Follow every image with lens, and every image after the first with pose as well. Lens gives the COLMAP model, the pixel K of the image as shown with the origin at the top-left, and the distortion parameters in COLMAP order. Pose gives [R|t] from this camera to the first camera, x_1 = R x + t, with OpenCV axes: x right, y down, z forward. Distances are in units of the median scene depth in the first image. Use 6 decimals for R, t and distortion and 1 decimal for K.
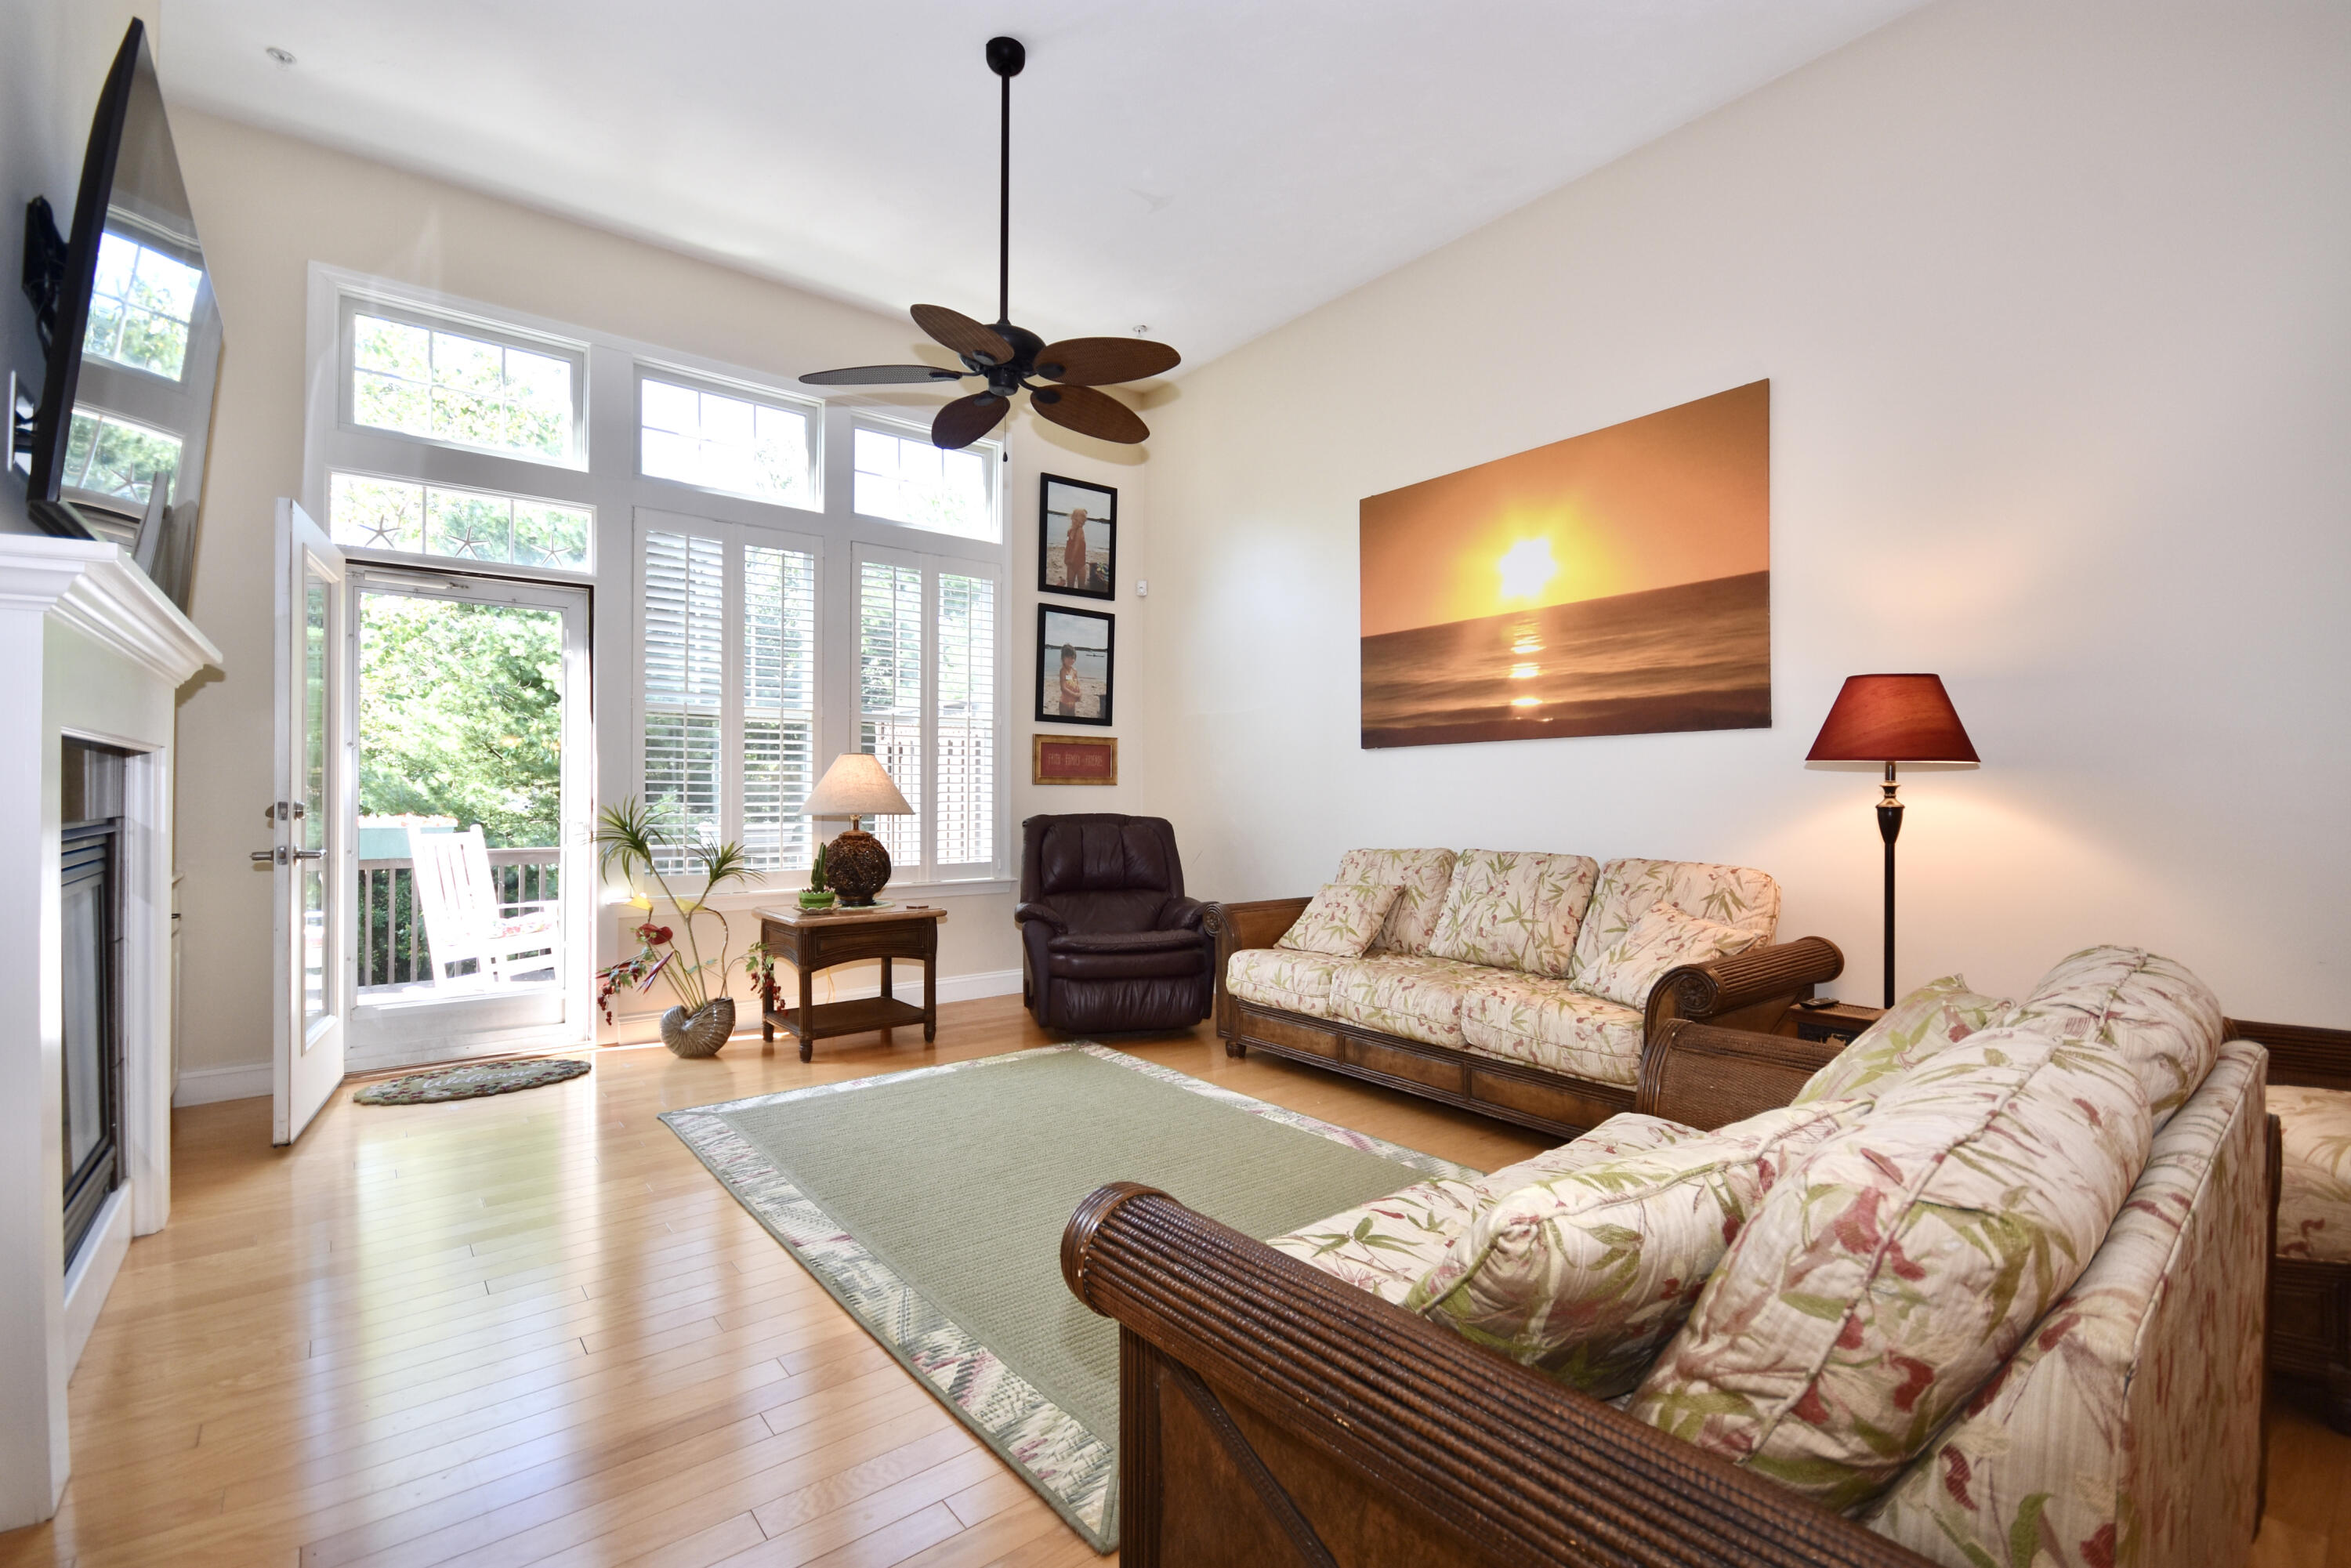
lens RADIAL K [[1015.9, 0, 1175.5], [0, 1015.9, 784.0], [0, 0, 1]] dist [-0.013904, -0.000251]
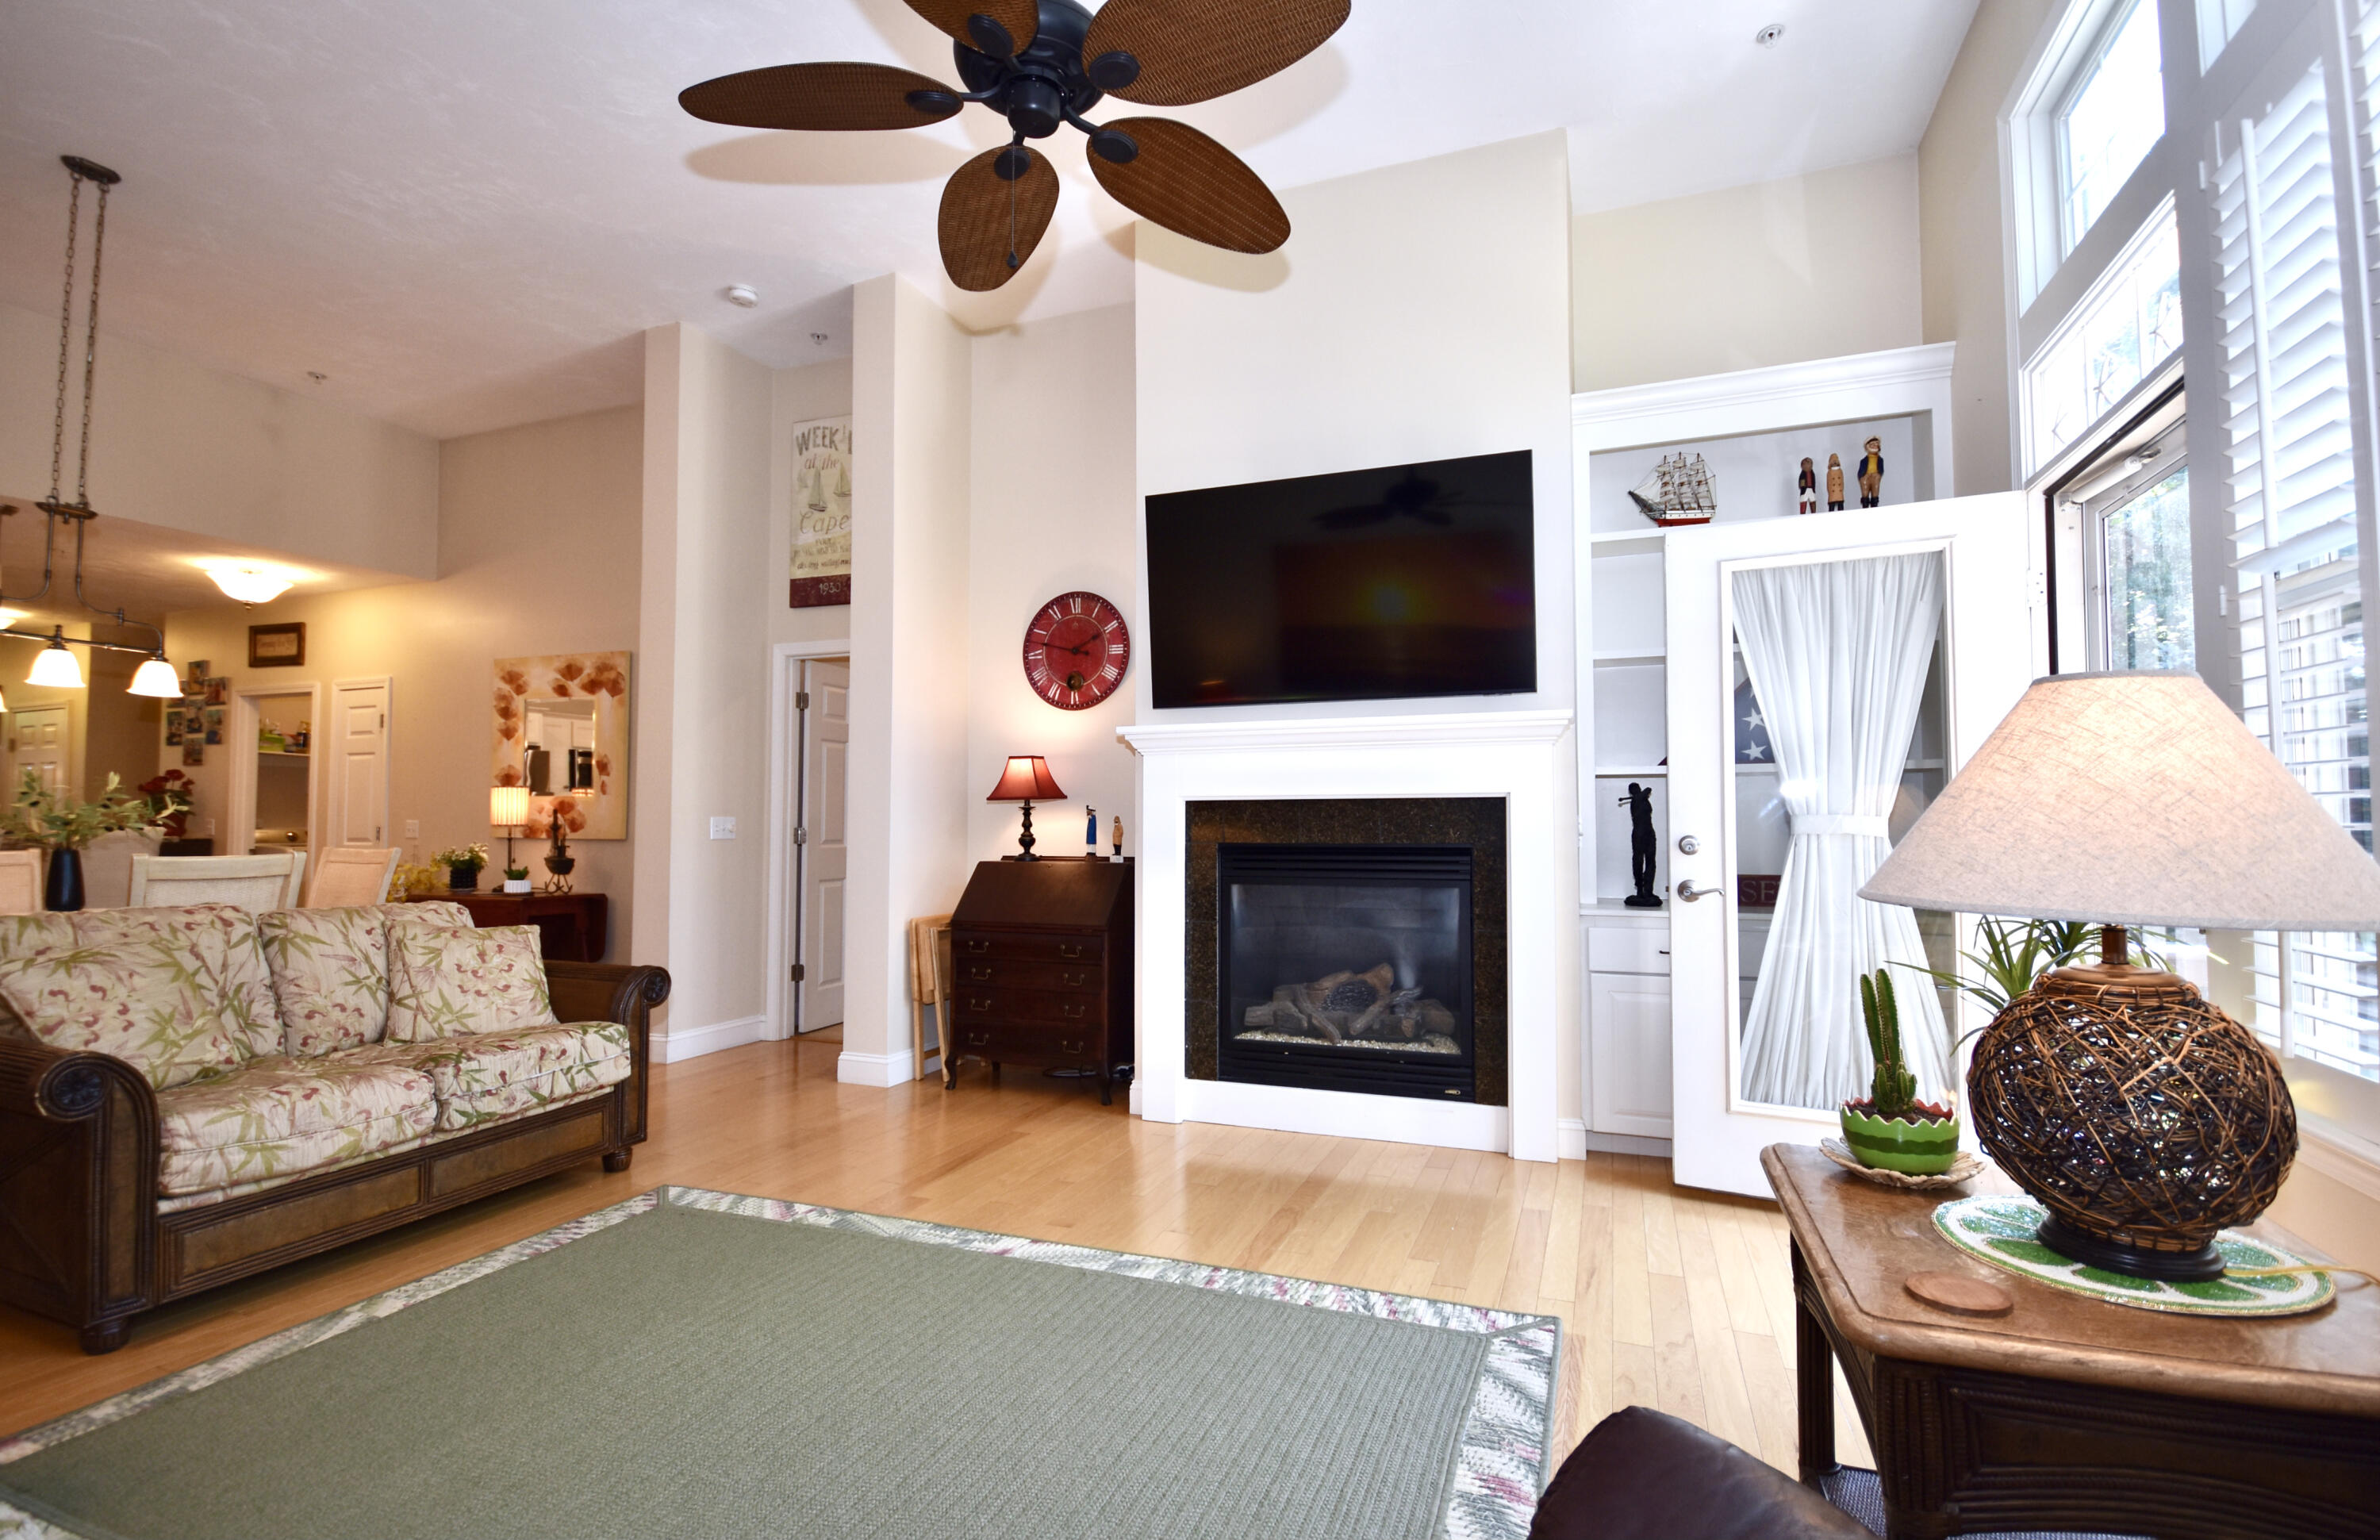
lens RADIAL K [[1060.3, 0, 1192.0], [0, 1060.3, 775.7], [0, 0, 1]] dist [0.000498, -0.000775]
pose [[-0.863867, -0.026246, -0.503035, 0.036670], [0.002686, 0.998387, -0.056703, 0.010475], [0.503713, -0.050335, -0.862404, 1.120799]]
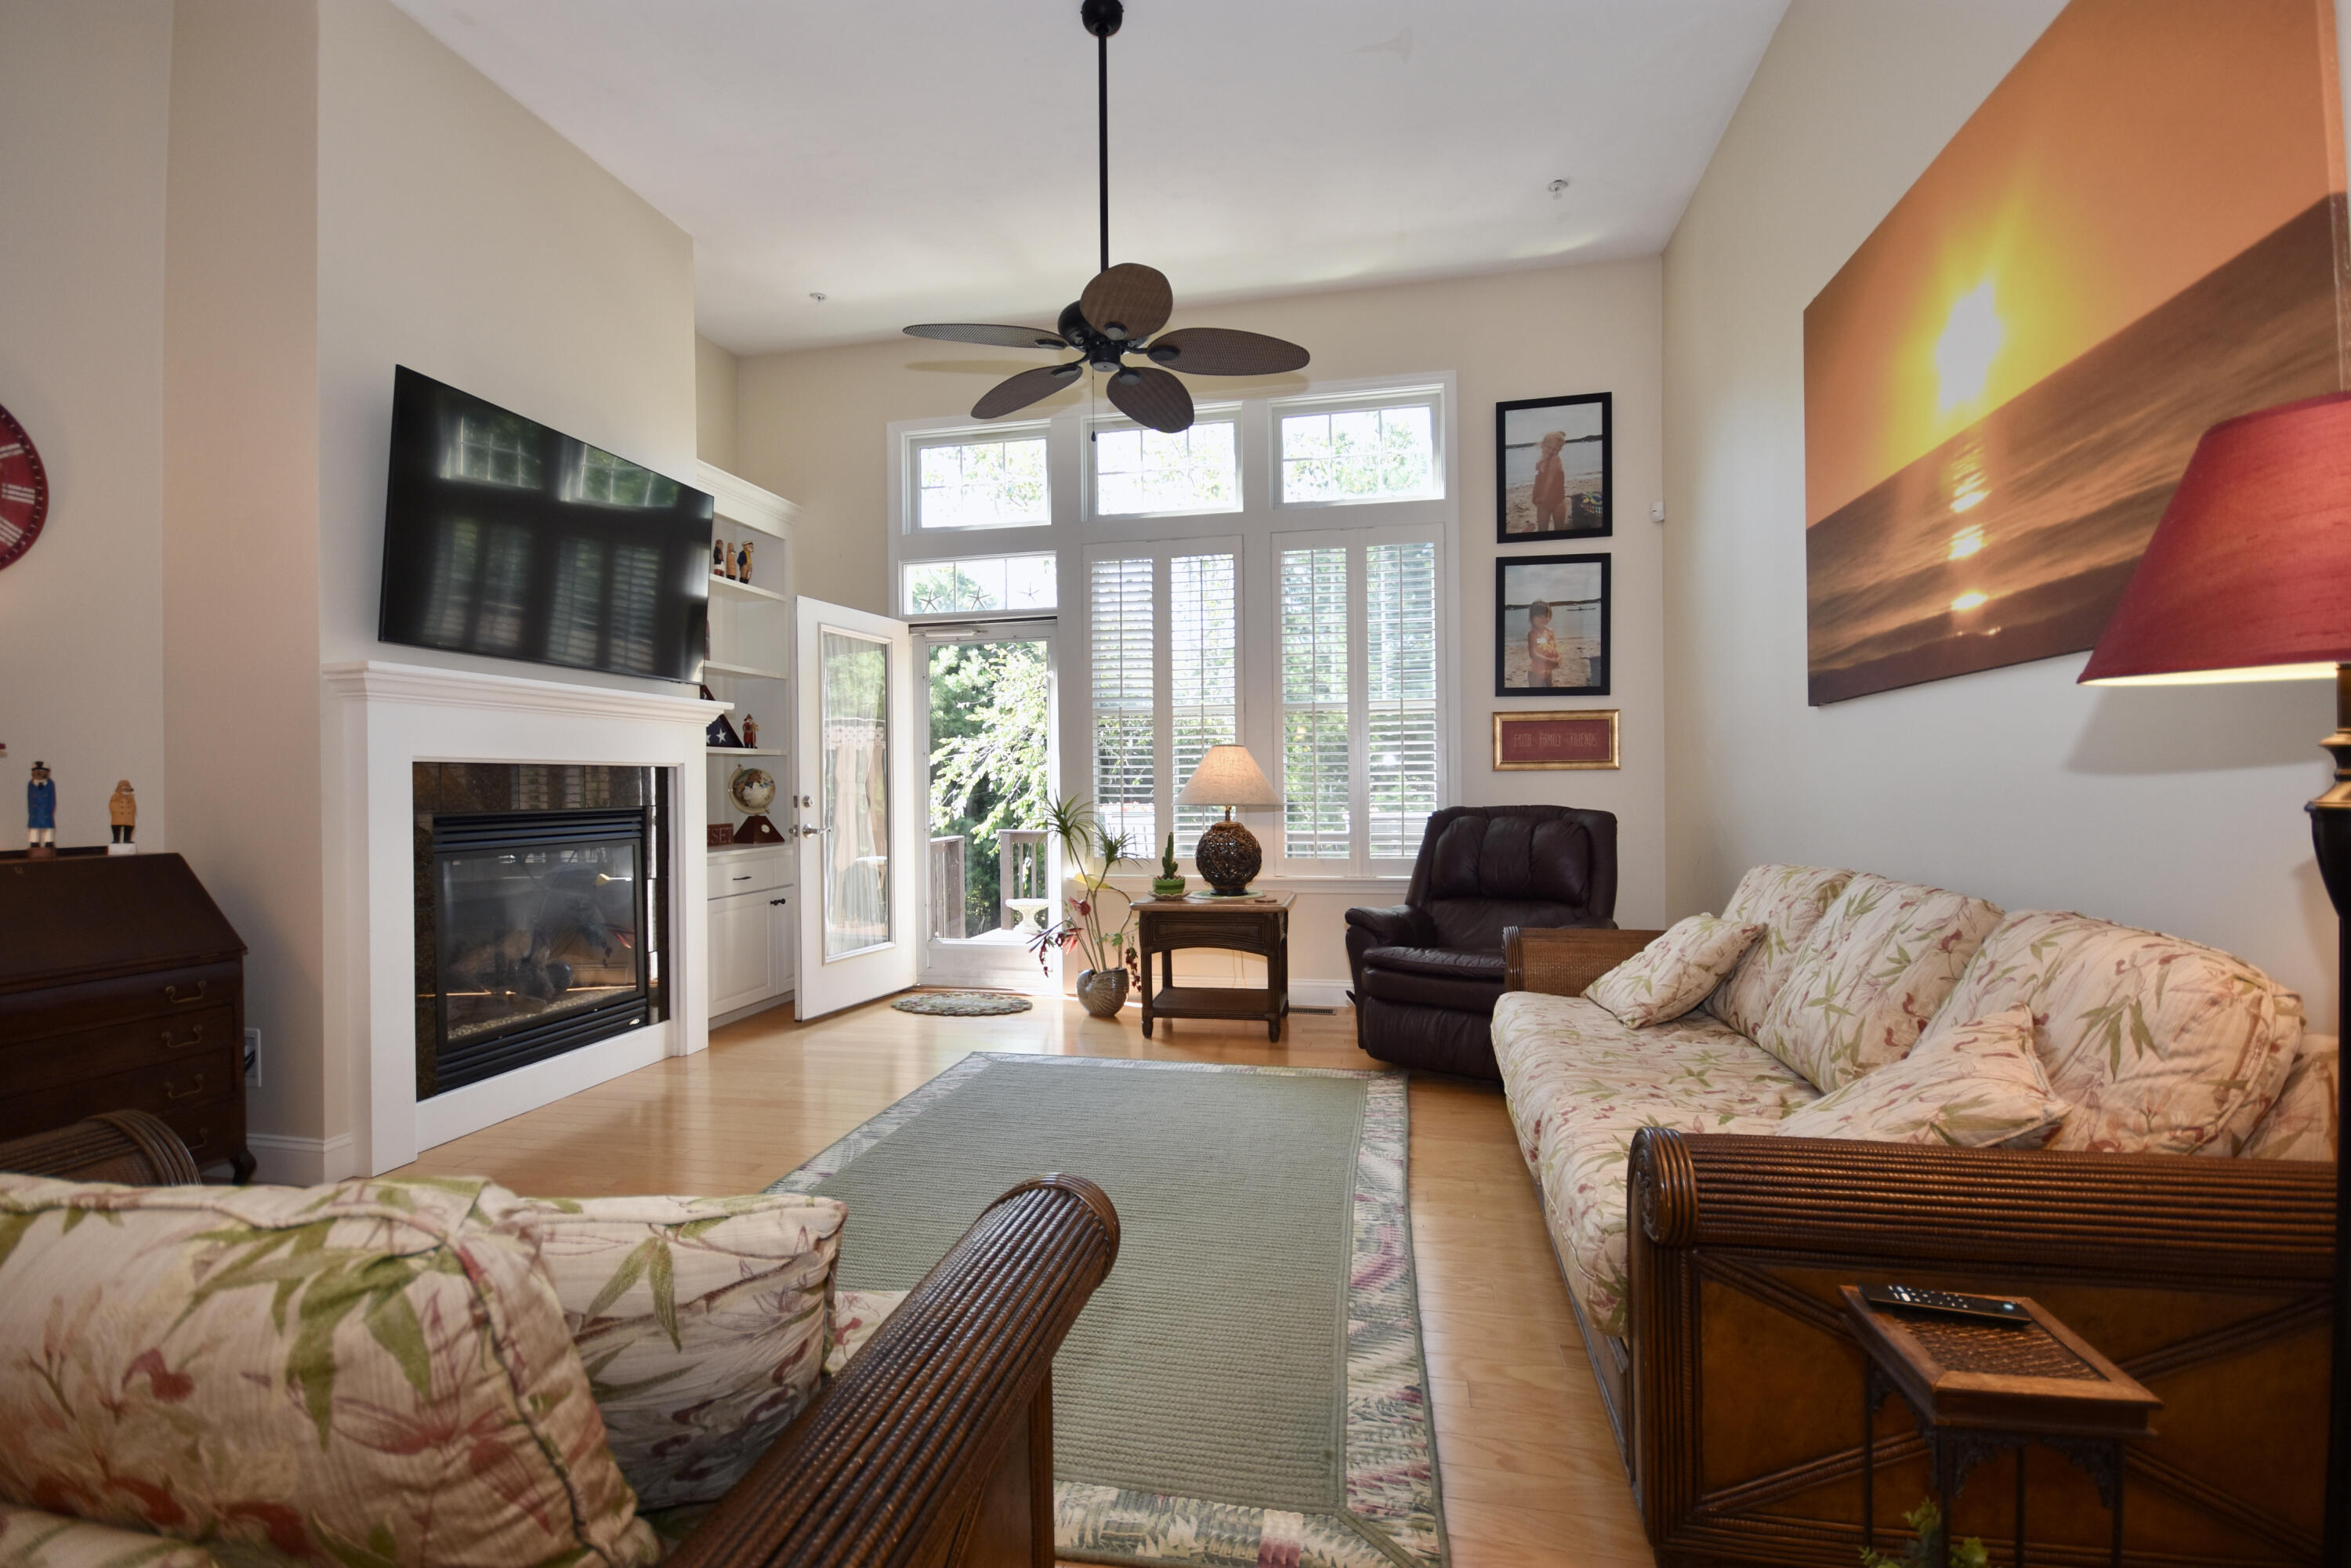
lens RADIAL K [[1023.3, 0, 1188.1], [0, 1023.3, 785.0], [0, 0, 1]] dist [-0.004799, -0.000669]
pose [[0.638509, -0.009017, -0.769561, 0.452706], [0.019785, 0.999793, 0.004701, 0.003947], [0.769360, -0.018227, 0.638556, 0.315394]]
